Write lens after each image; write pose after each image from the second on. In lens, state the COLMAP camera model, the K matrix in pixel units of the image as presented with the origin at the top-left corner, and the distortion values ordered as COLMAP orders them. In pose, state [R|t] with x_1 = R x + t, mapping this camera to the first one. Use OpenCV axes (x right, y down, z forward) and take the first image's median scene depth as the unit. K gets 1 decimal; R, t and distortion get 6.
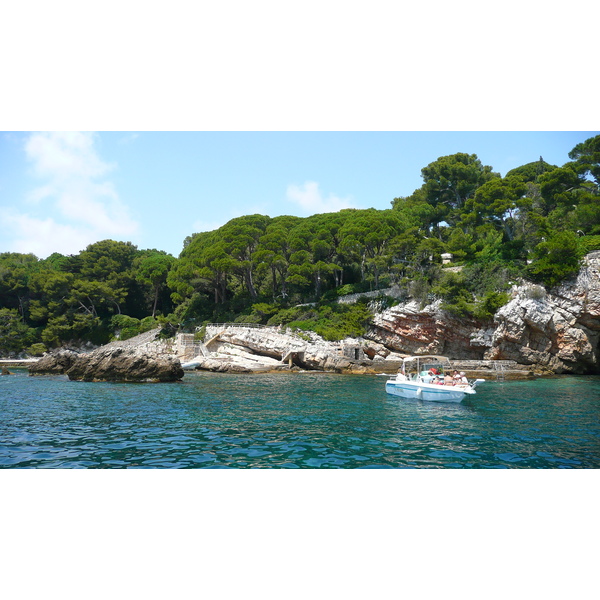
lens RADIAL K [[459.5, 0, 300.5], [0, 459.5, 300.7], [0, 0, 1]] dist [-0.011223, -0.002616]
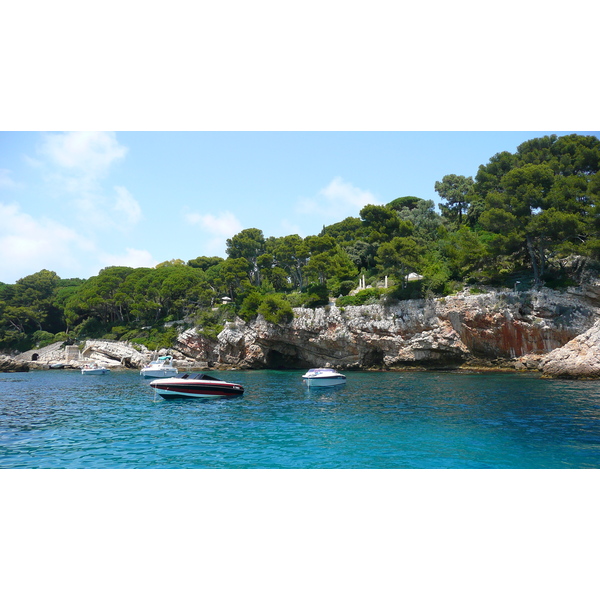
lens RADIAL K [[459.5, 0, 299.0], [0, 459.5, 302.0], [0, 0, 1]] dist [-0.011223, -0.002616]
pose [[0.999031, 0.002337, 0.043942, 0.478027], [-0.002120, 0.999985, -0.005000, -0.073677], [-0.043953, 0.004902, 0.999022, -0.616800]]
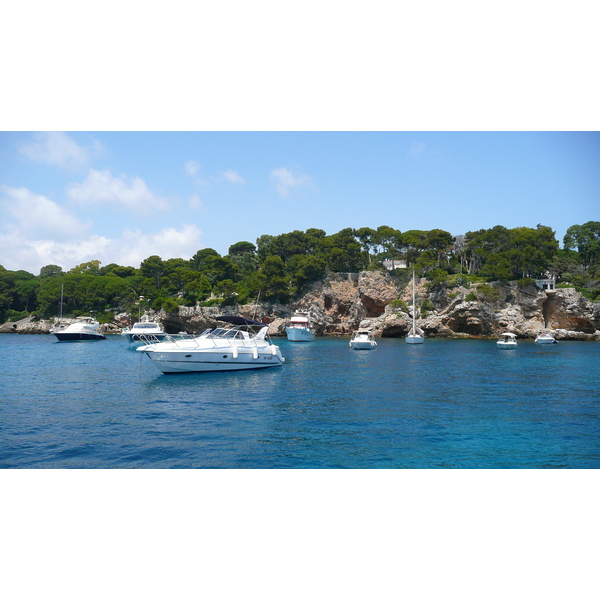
lens RADIAL K [[459.5, 0, 297.5], [0, 459.5, 303.1], [0, 0, 1]] dist [-0.011223, -0.002616]
pose [[0.955161, 0.026083, 0.294935, 0.386919], [-0.043519, 0.997661, 0.052708, -0.249098], [-0.292871, -0.063180, 0.954062, -2.108602]]
